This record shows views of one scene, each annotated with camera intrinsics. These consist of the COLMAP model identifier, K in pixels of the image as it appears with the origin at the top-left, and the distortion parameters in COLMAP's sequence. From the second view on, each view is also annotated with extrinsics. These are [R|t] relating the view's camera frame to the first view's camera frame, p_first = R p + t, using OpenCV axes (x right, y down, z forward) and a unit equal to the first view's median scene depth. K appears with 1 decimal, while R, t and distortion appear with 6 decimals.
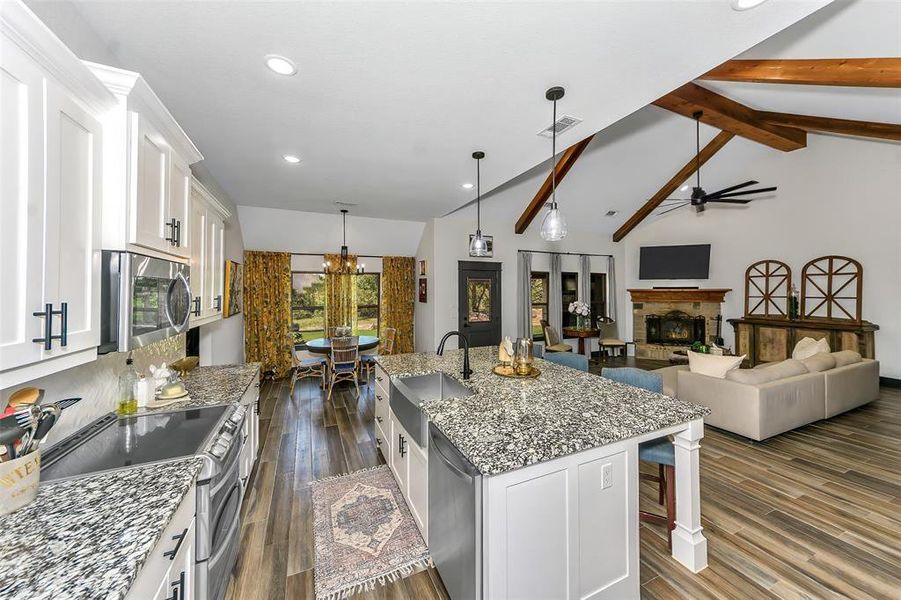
lens RADIAL K [[322.6, 0, 455.7], [0, 322.6, 282.3], [0, 0, 1]] dist [-0.003722, 0.000526]
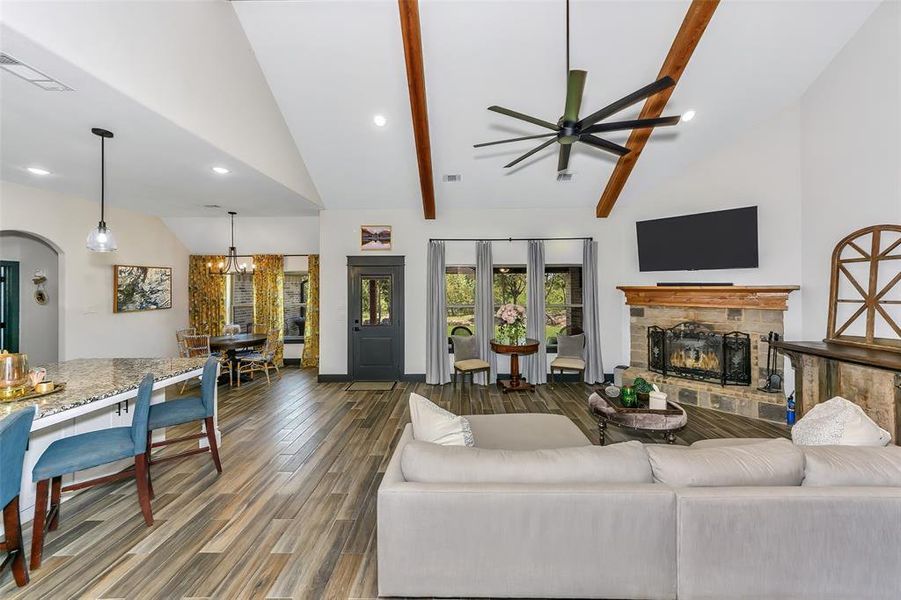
lens RADIAL K [[322.6, 0, 442.9], [0, 322.6, 284.5], [0, 0, 1]] dist [-0.003722, 0.000526]
pose [[0.905469, -0.007552, -0.424344, 0.586365], [0.015235, 0.999776, 0.014716, 0.002232], [0.424138, -0.019790, 0.905381, 0.286238]]
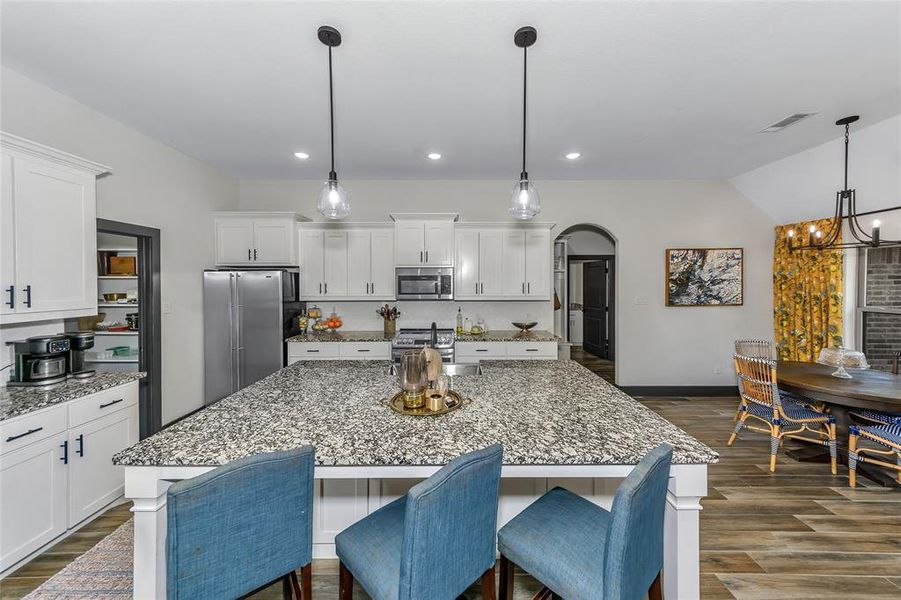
lens RADIAL K [[322.6, 0, 455.3], [0, 322.6, 285.2], [0, 0, 1]] dist [-0.003722, 0.000526]
pose [[-0.403853, 0.010520, -0.914764, 0.306573], [0.026379, 0.999652, -0.000150, 0.016369], [0.914444, -0.024191, -0.403990, 0.530870]]
